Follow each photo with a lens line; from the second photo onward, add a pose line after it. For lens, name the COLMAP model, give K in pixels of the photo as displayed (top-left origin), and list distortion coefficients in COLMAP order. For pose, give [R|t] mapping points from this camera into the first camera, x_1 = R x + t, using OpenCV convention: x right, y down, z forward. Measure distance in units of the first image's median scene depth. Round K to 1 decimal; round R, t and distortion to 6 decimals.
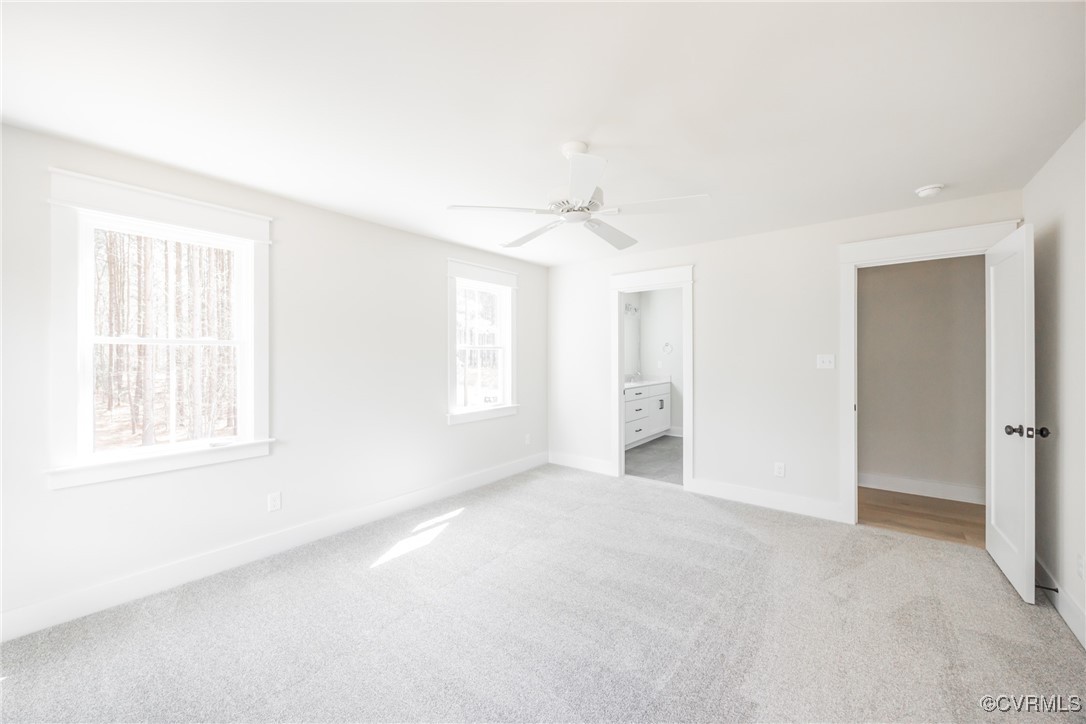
lens RADIAL K [[427.2, 0, 543.0], [0, 427.2, 362.0], [0, 0, 1]] dist [0.001234, 0.000044]
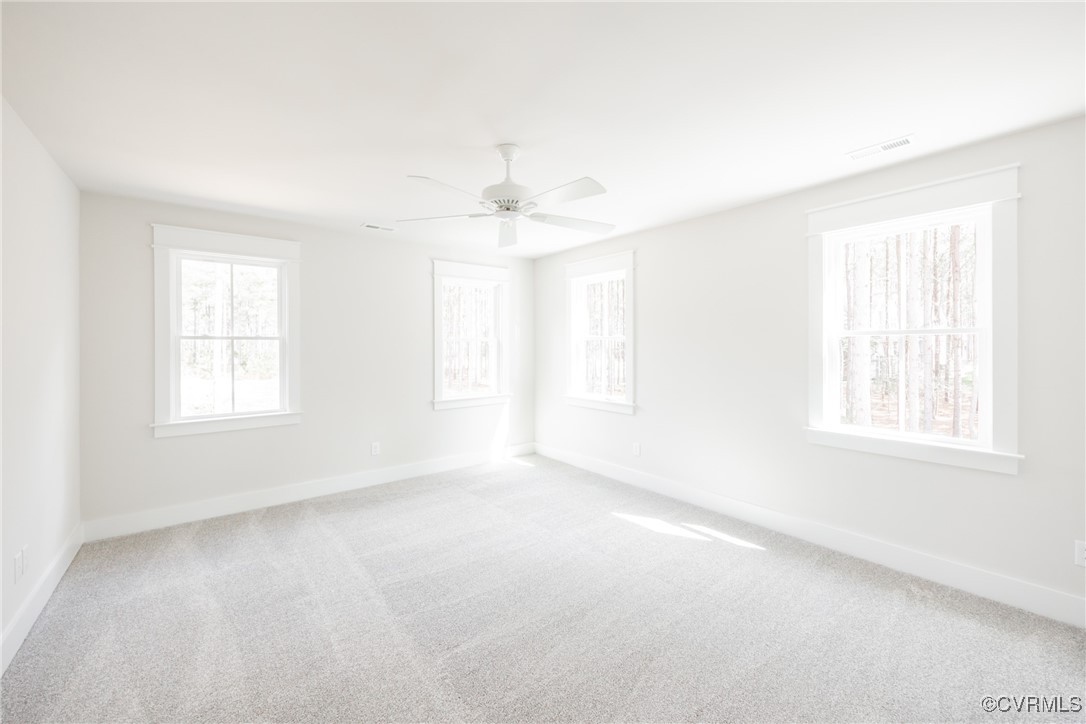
lens RADIAL K [[435.1, 0, 543.0], [0, 435.1, 362.0], [0, 0, 1]] dist [-0.037683, -0.000014]
pose [[-0.263752, 0.038461, -0.963823, 0.696381], [-0.012613, 0.998982, 0.043315, -0.016529], [0.964508, 0.023582, -0.262998, 0.899141]]
